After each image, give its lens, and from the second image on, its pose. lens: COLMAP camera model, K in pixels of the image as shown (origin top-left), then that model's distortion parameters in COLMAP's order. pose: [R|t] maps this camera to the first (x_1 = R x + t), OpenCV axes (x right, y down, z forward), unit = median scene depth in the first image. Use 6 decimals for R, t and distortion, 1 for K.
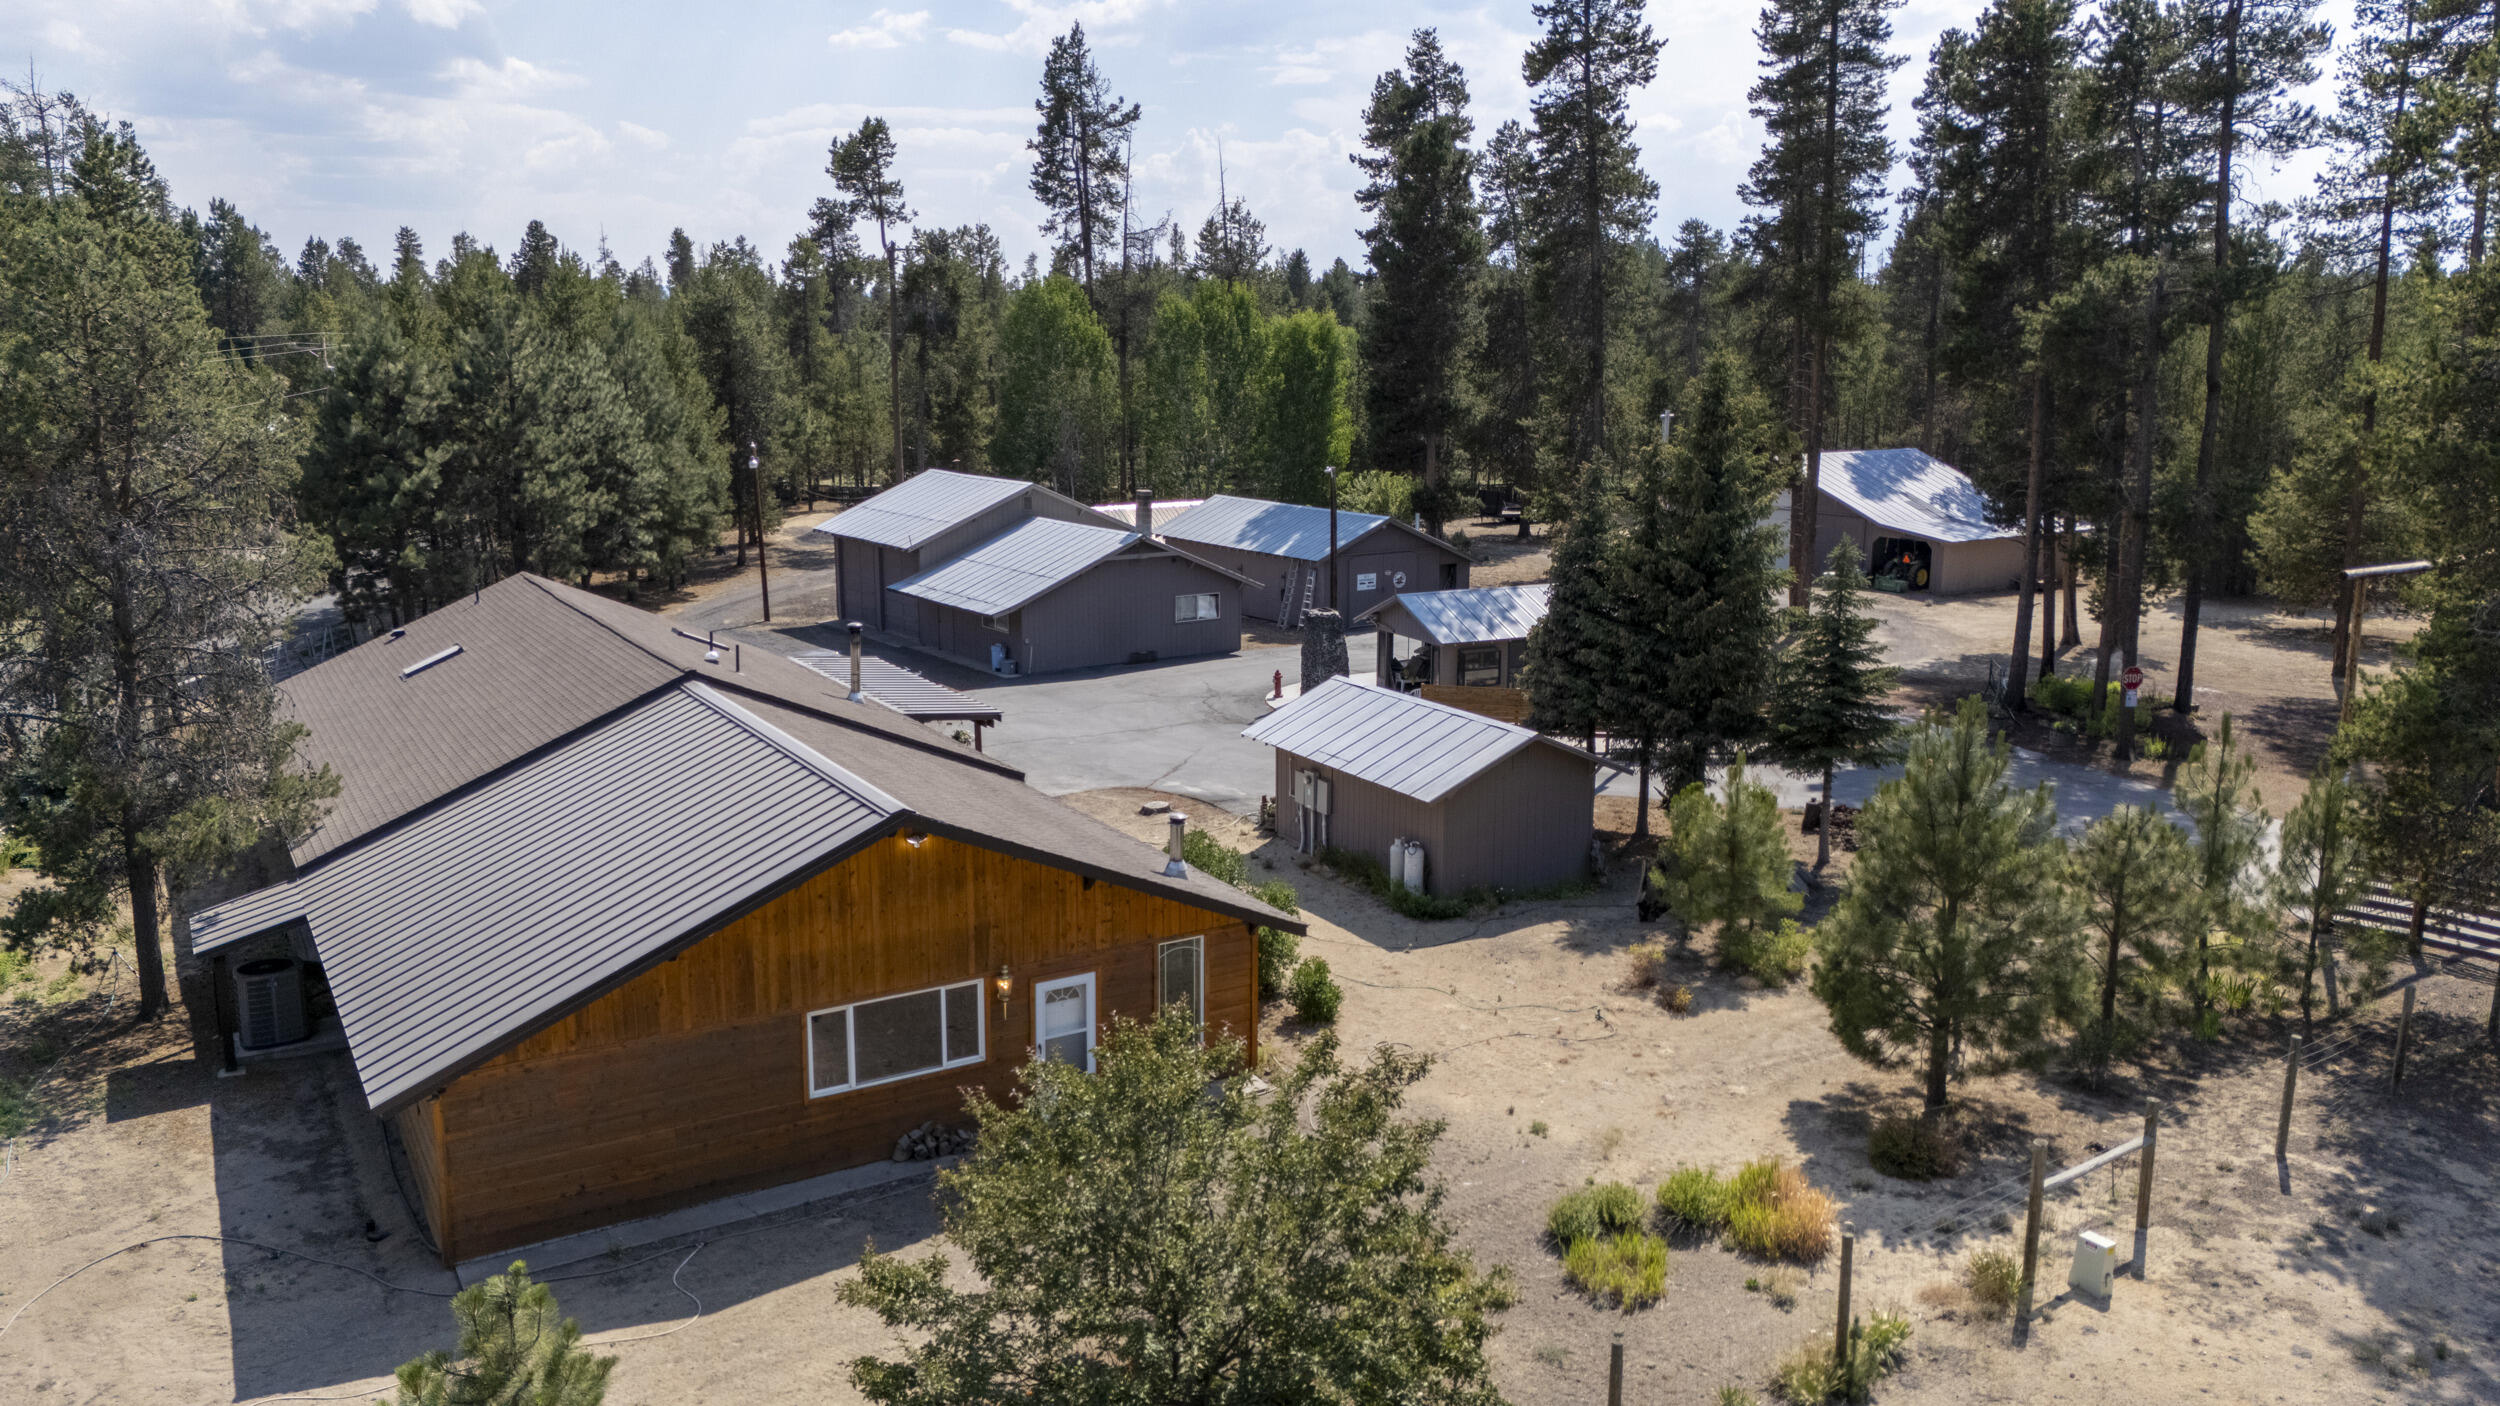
lens RADIAL K [[1860.4, 0, 1262.9], [0, 1860.4, 699.7], [0, 0, 1]] dist [0.044495, -0.039576]
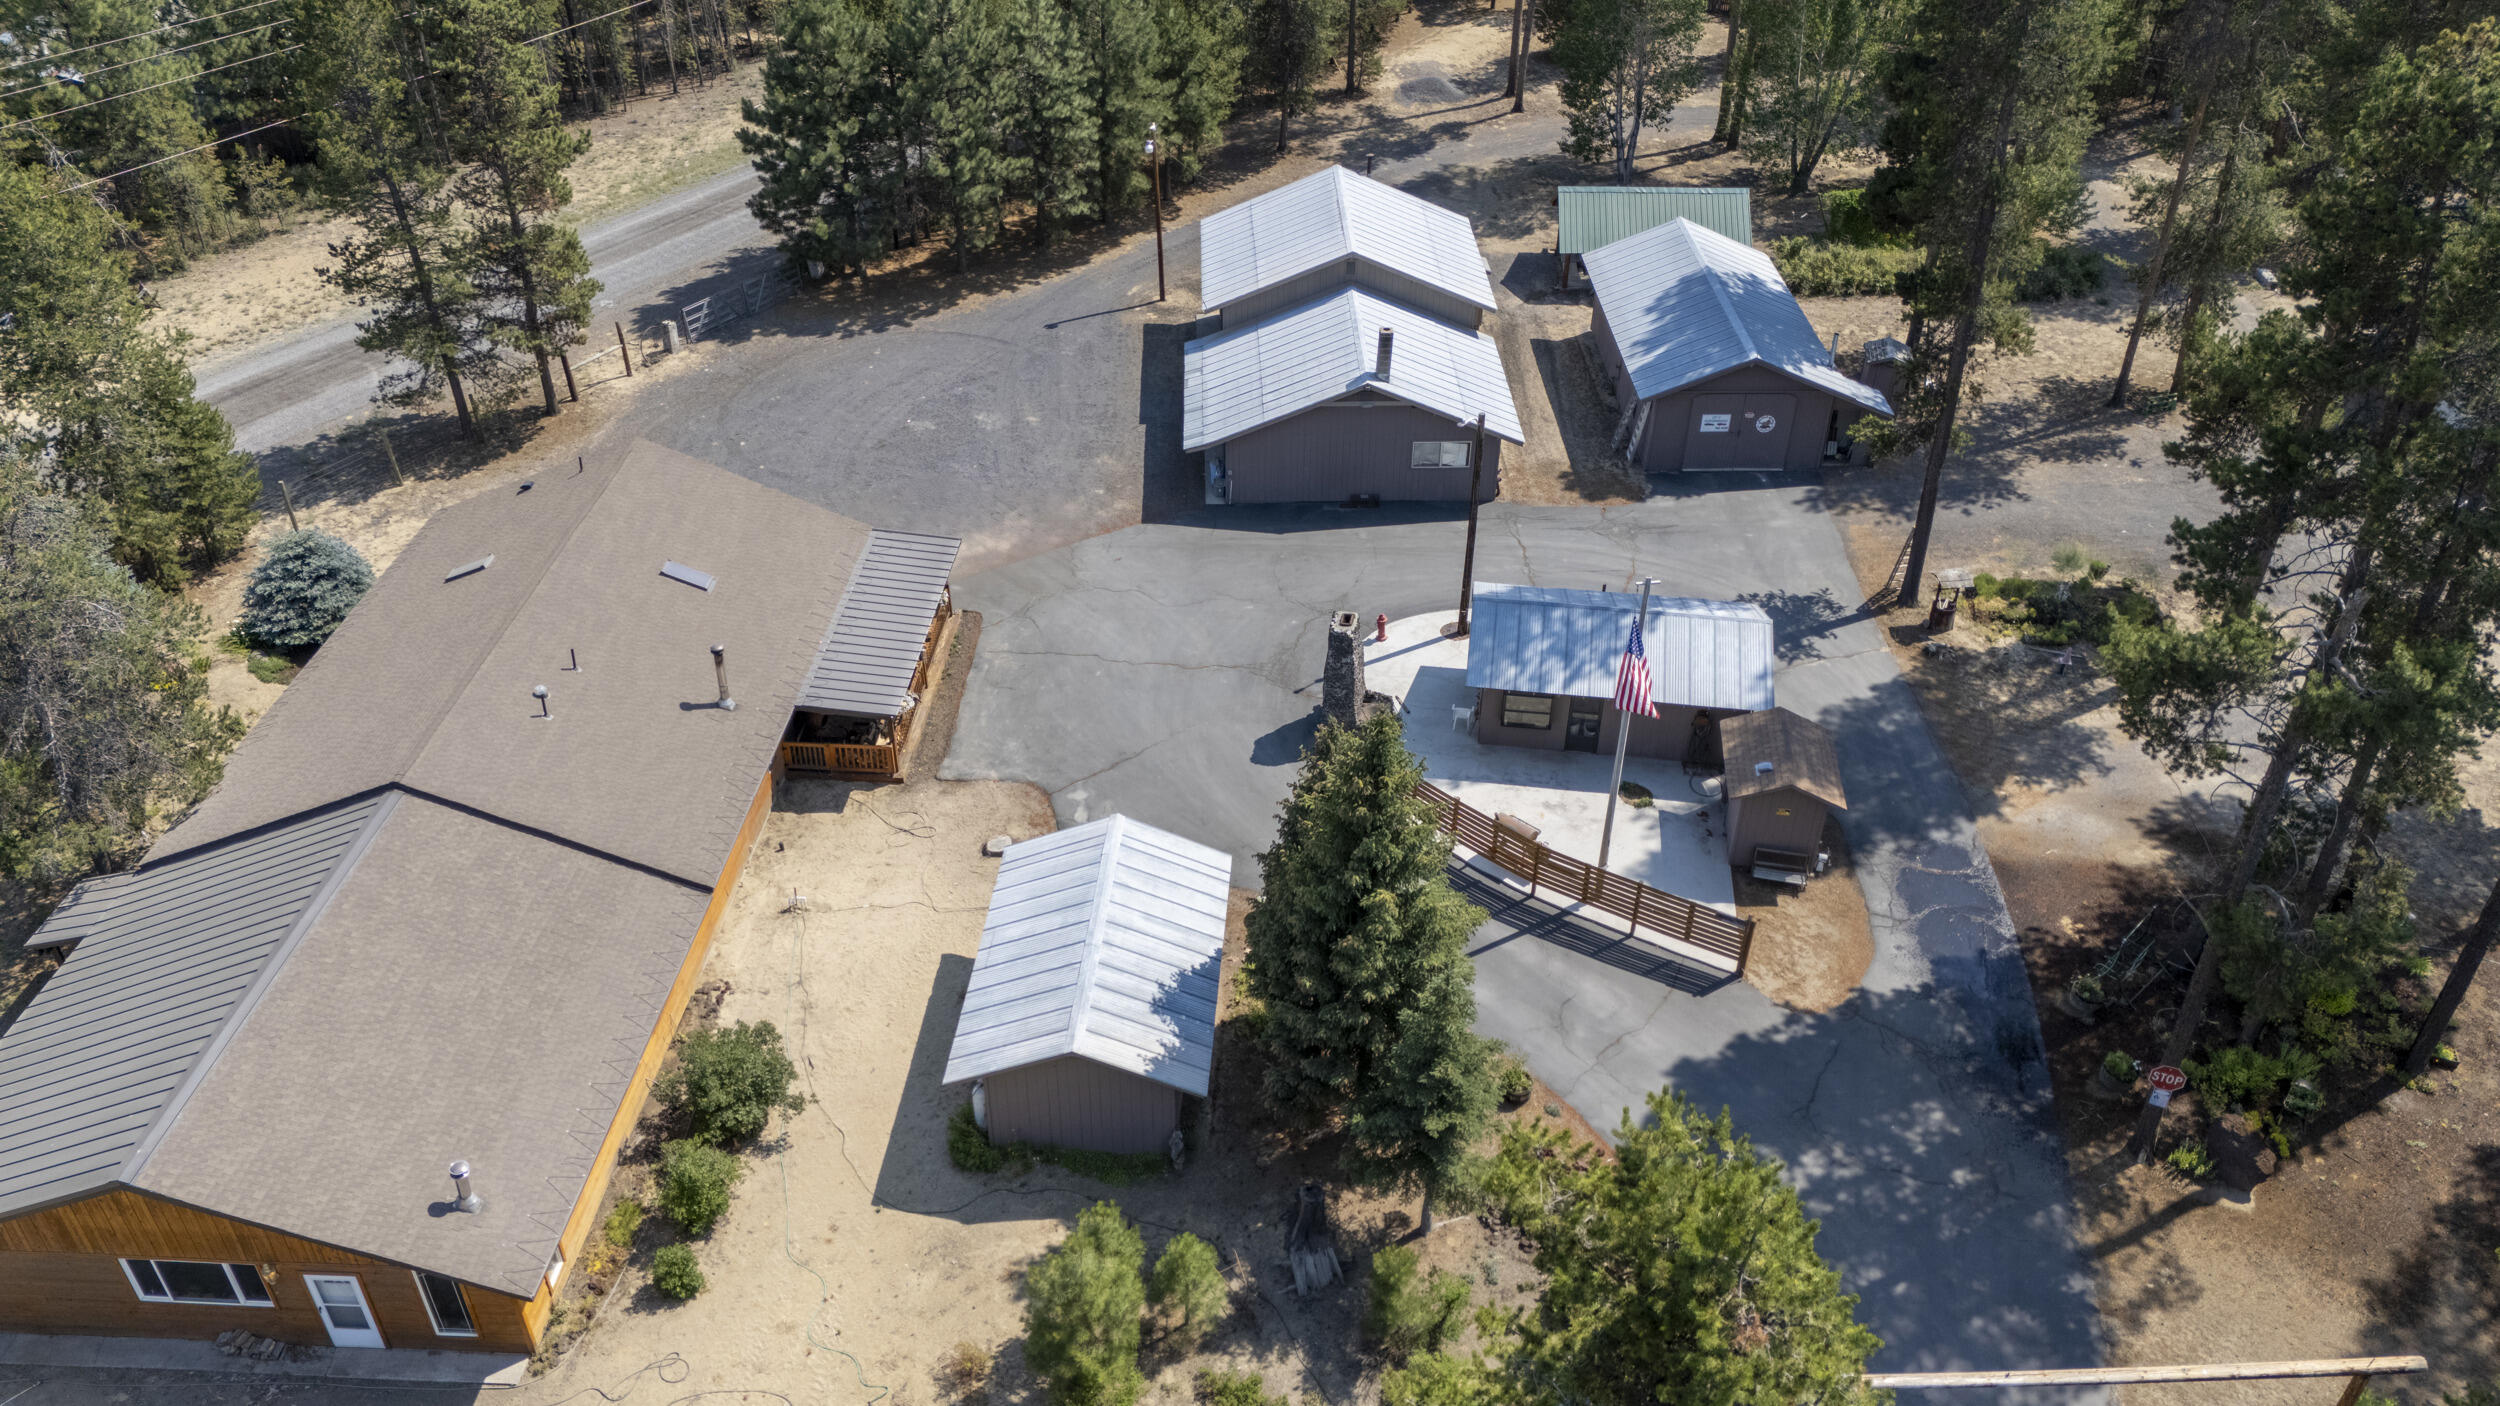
lens RADIAL K [[1860.4, 0, 1243.2], [0, 1860.4, 712.4], [0, 0, 1]] dist [0.044495, -0.039576]
pose [[0.825120, 0.327891, -0.460071, 0.784780], [-0.109275, 0.891593, 0.439455, -0.742489], [0.554289, -0.312329, 0.771501, 0.450211]]
